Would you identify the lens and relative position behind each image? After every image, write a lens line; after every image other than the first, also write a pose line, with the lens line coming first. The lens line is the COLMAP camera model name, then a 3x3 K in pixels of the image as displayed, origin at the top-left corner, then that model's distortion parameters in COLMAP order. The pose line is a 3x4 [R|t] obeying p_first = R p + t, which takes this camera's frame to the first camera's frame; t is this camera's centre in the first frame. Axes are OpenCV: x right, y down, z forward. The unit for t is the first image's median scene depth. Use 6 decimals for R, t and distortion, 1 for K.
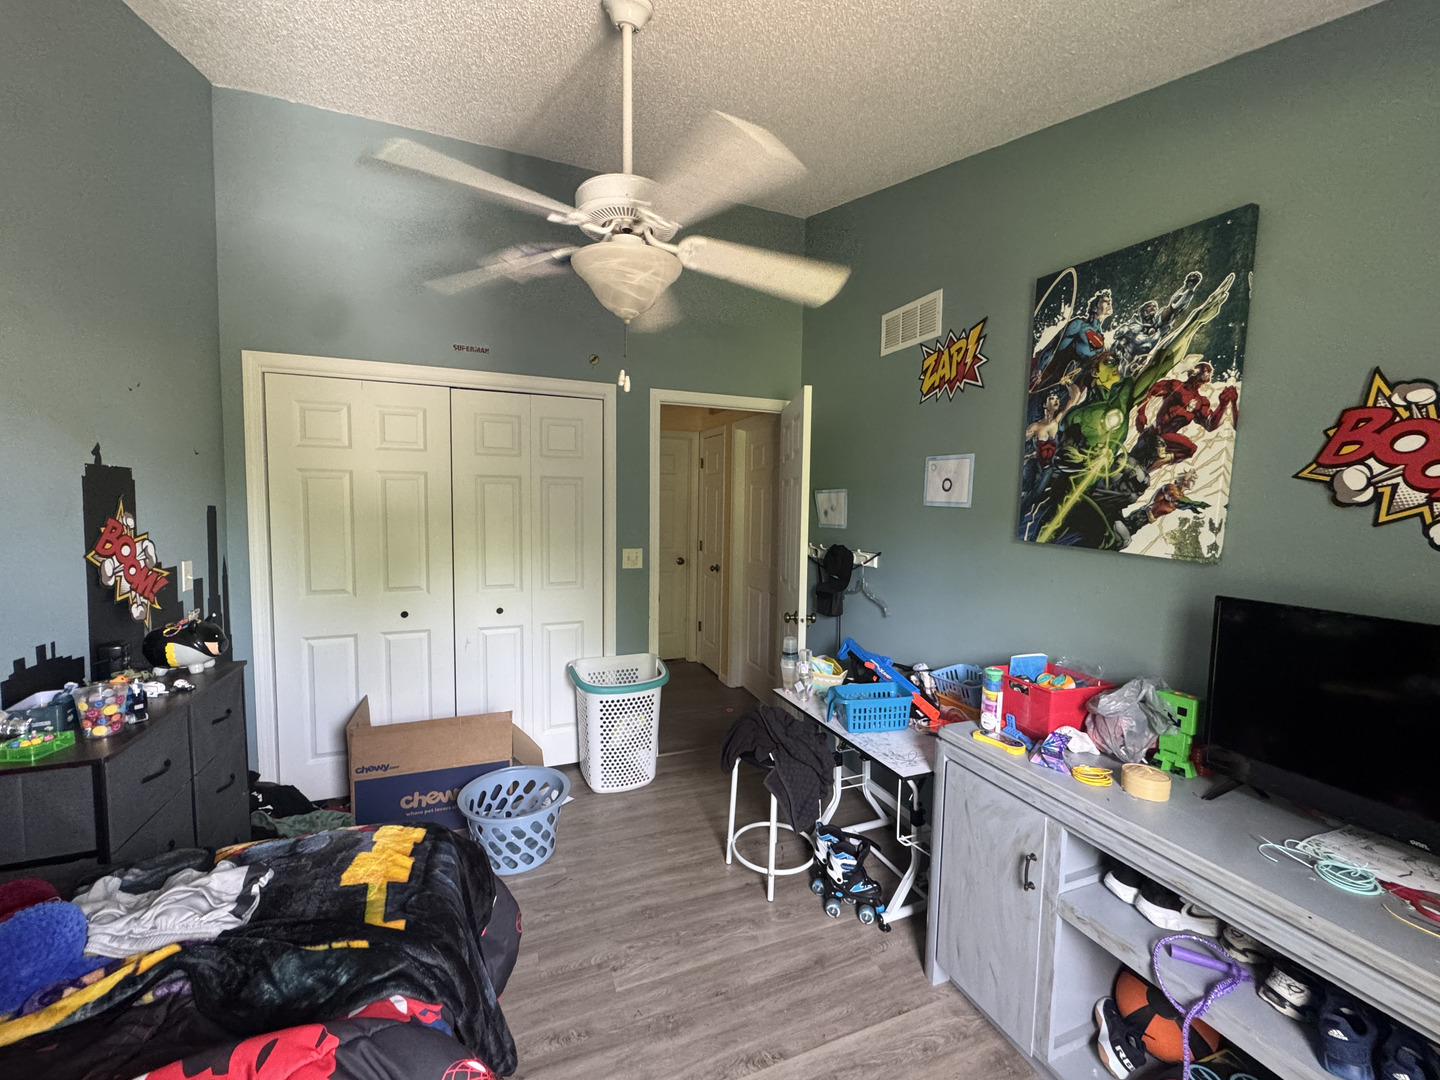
lens RADIAL K [[576.1, 0, 721.1], [0, 576.1, 542.7], [0, 0, 1]] dist [-0.002709, 0.000742]
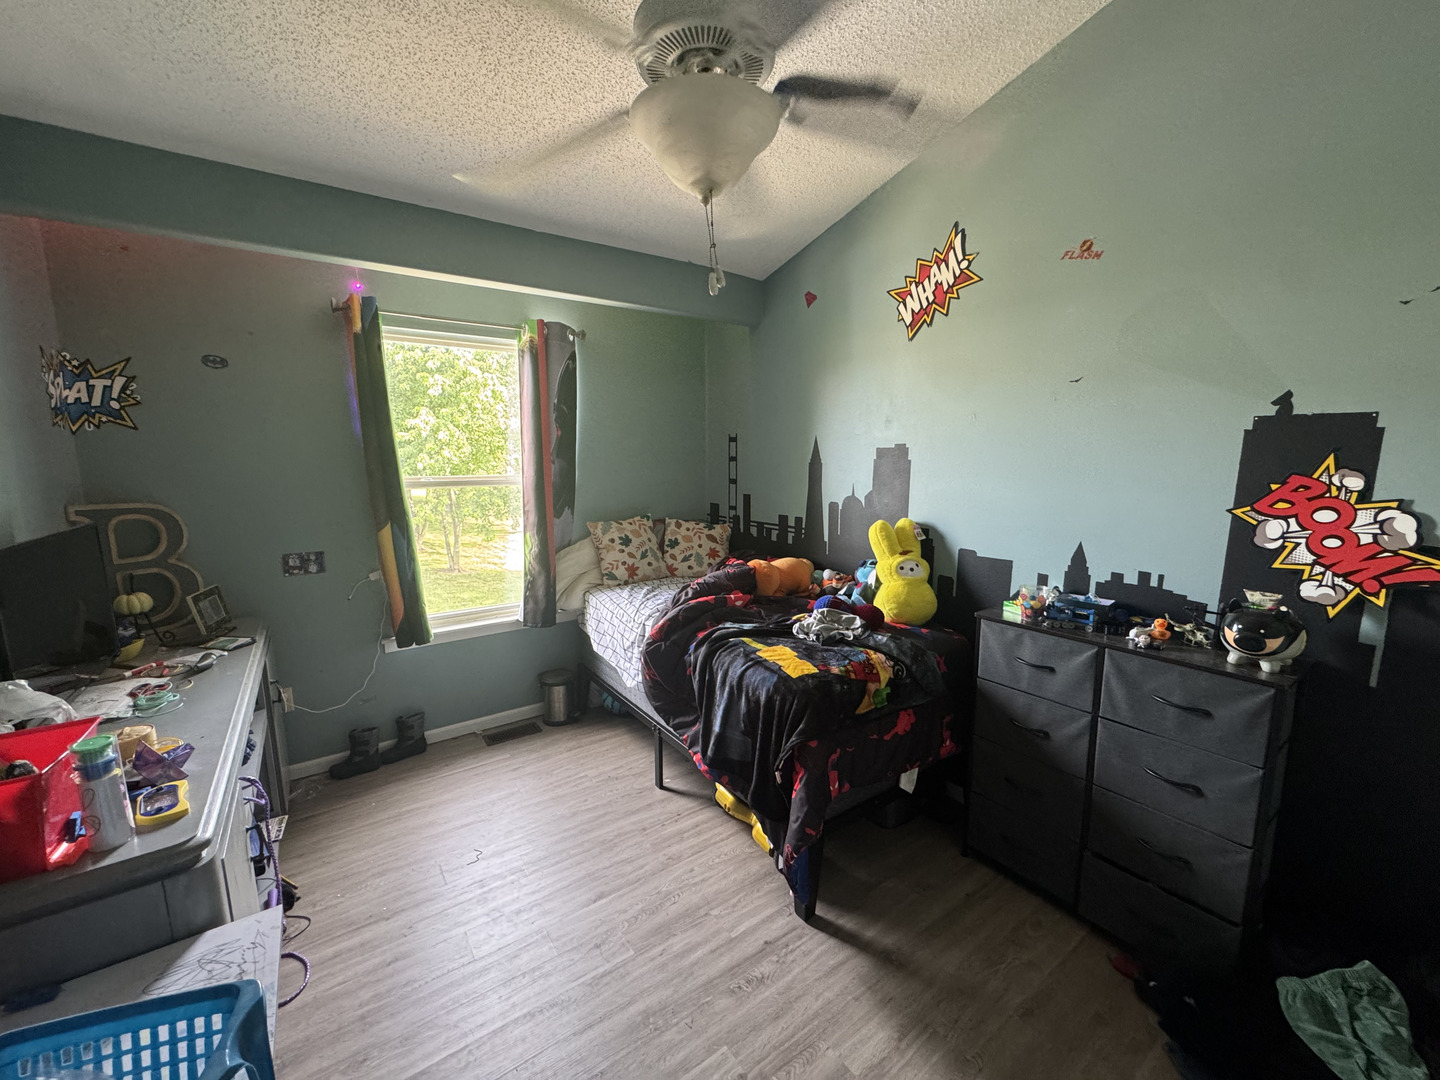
lens RADIAL K [[576.1, 0, 722.4], [0, 576.1, 539.3], [0, 0, 1]] dist [-0.002709, 0.000742]
pose [[-0.972458, 0.022429, -0.231998, -0.006310], [-0.027980, 0.976927, 0.211731, -0.111139], [0.231394, 0.212391, -0.949393, 1.696300]]
